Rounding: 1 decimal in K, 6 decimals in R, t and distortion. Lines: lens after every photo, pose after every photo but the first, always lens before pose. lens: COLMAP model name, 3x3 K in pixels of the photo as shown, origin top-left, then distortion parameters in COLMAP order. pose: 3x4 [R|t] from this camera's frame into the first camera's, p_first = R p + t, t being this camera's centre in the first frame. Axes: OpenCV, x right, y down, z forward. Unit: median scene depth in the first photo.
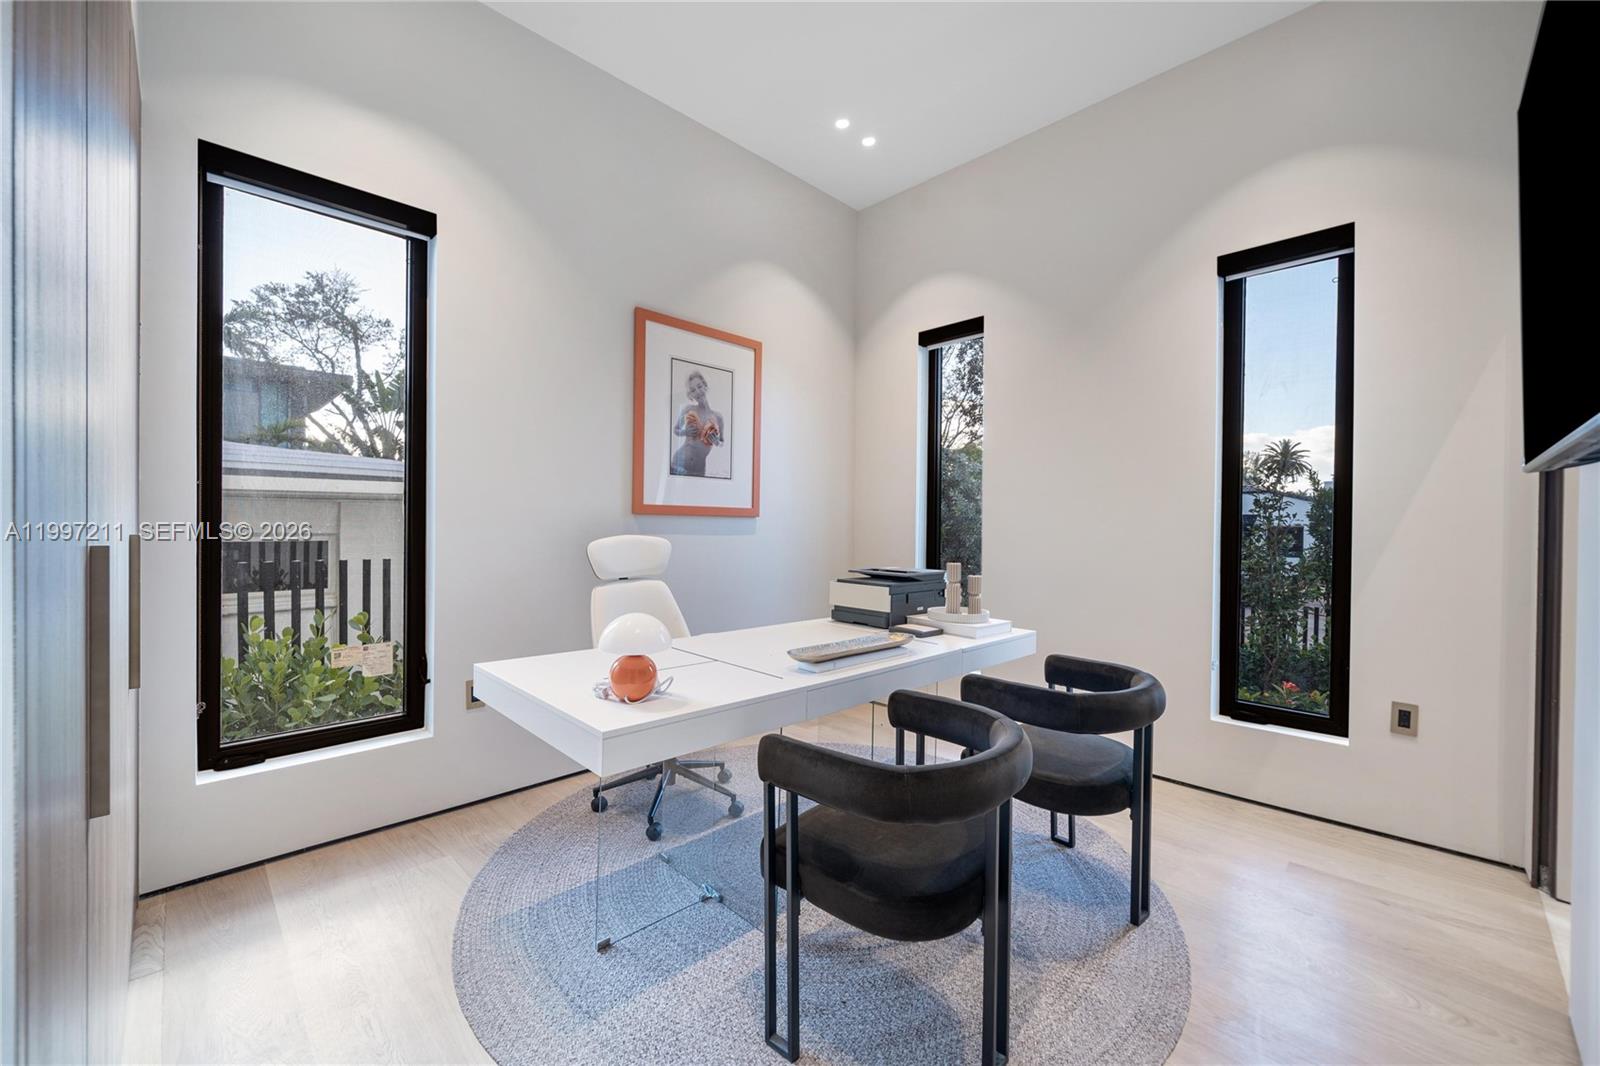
lens RADIAL K [[625.3, 0, 795.6], [0, 625.3, 525.7], [0, 0, 1]] dist [-0.000389, -0.000063]
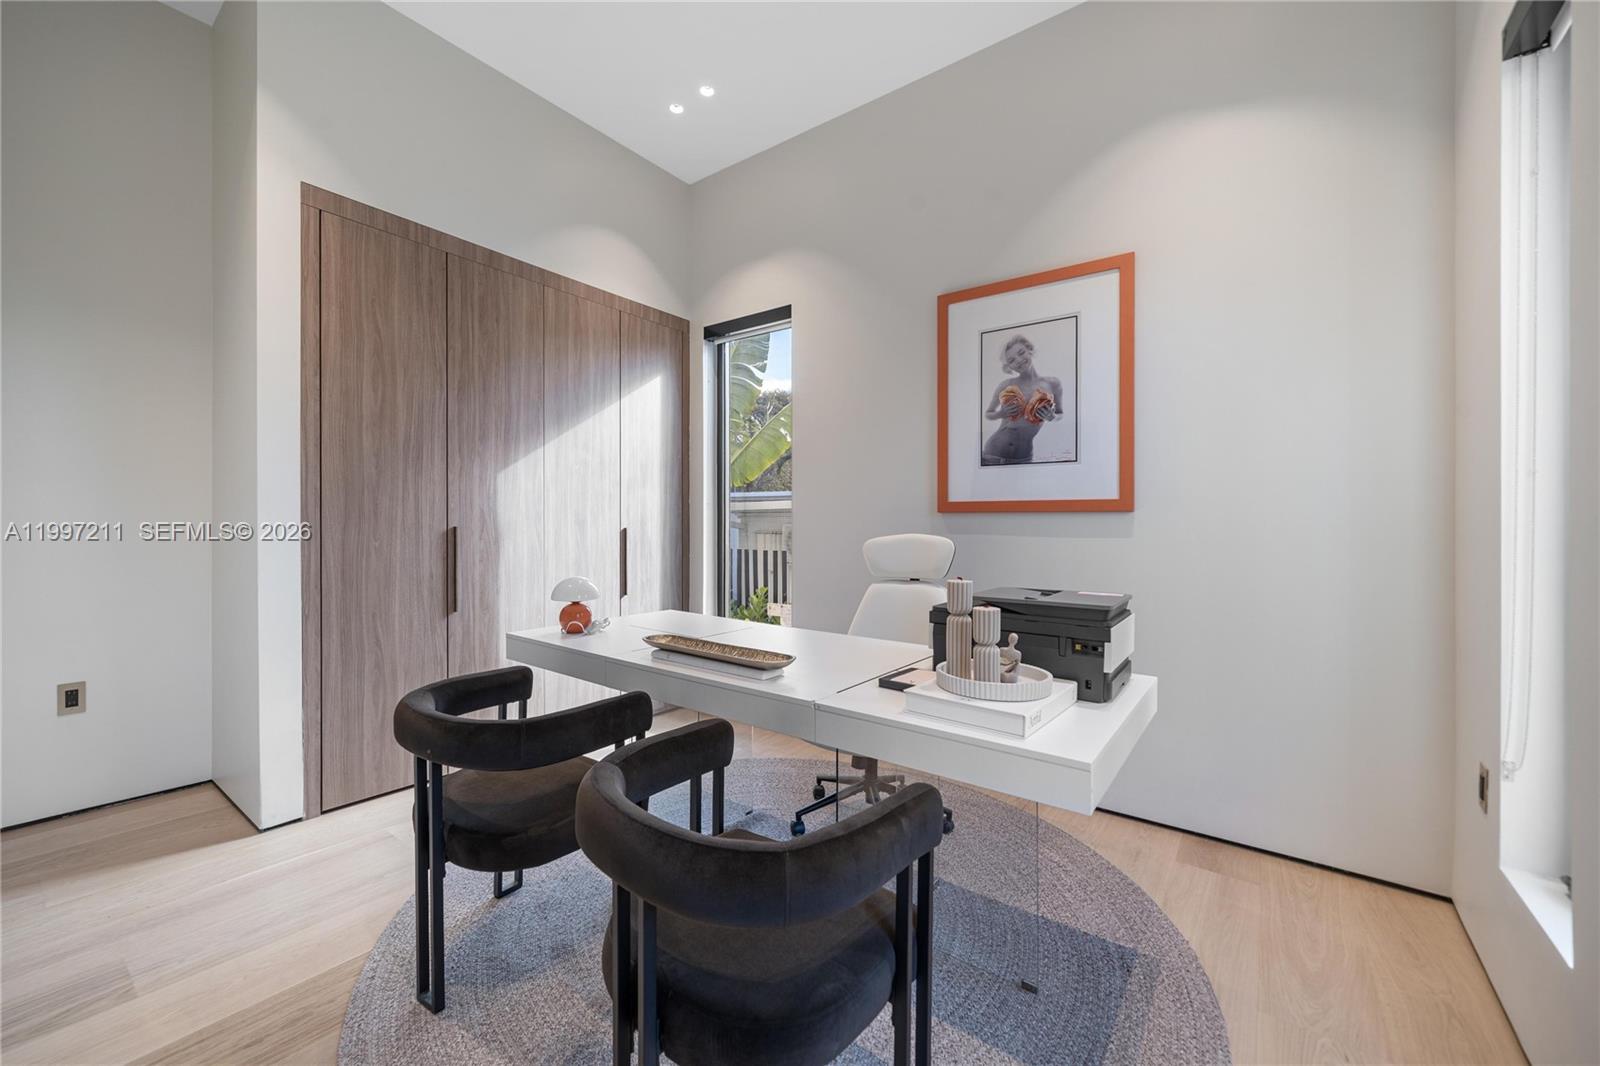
lens RADIAL K [[625.3, 0, 795.6], [0, 625.3, 525.7], [0, 0, 1]] dist [-0.000389, -0.000063]
pose [[0.149661, -0.001909, -0.988736, 0.608428], [-0.006245, 0.999976, -0.002876, 0.005990], [0.988718, 0.006605, 0.149645, 0.593043]]
